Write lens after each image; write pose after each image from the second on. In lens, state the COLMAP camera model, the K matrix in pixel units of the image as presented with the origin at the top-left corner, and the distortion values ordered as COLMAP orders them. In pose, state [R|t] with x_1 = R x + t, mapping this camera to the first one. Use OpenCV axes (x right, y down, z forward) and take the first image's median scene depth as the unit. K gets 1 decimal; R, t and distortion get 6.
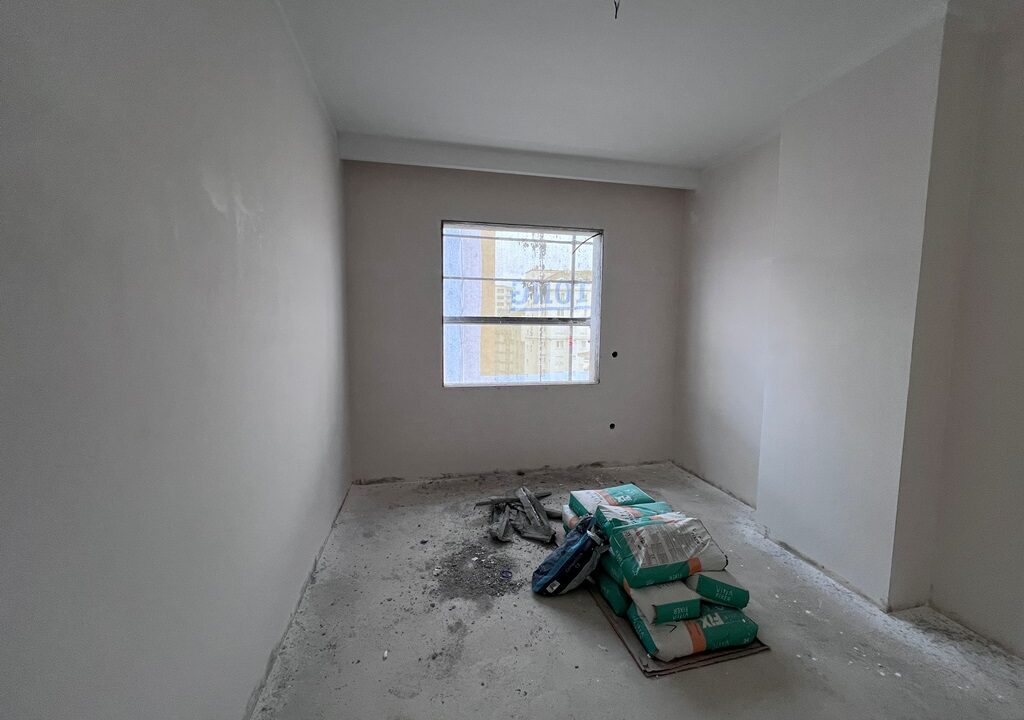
lens RADIAL K [[407.4, 0, 515.1], [0, 407.4, 383.1], [0, 0, 1]] dist [-0.000367, 0.000125]
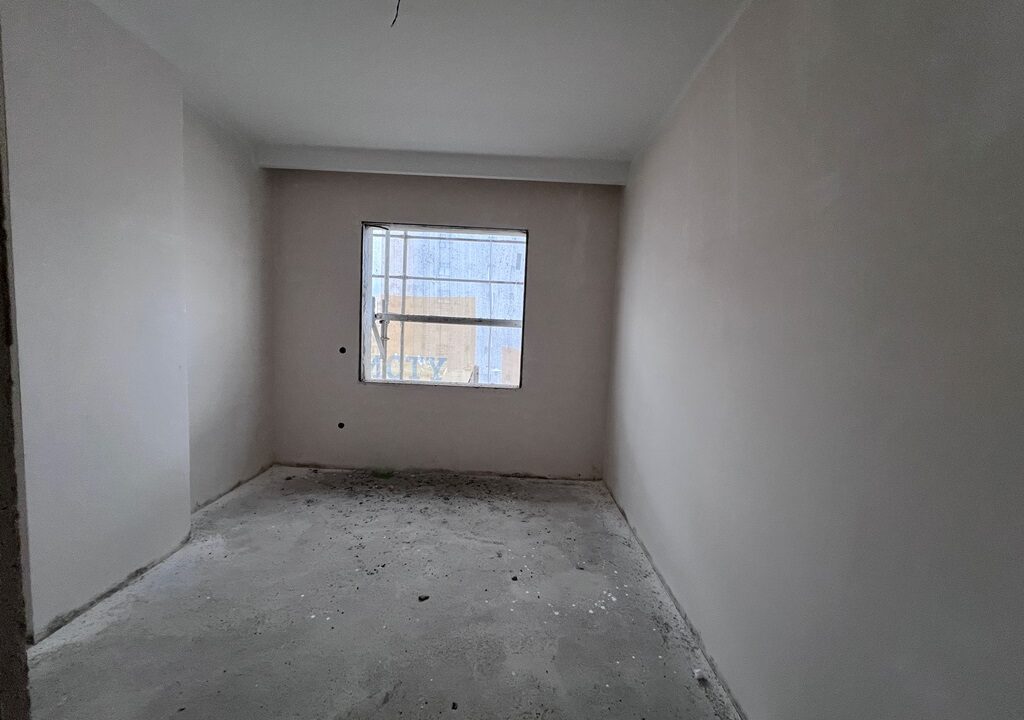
lens RADIAL K [[407.4, 0, 517.7], [0, 407.4, 365.5], [0, 0, 1]] dist [-0.000367, 0.000125]
pose [[0.977843, 0.053676, -0.202341, 0.424549], [-0.065558, 0.996468, -0.052478, -0.002860], [0.198810, 0.064581, 0.977908, 0.078681]]
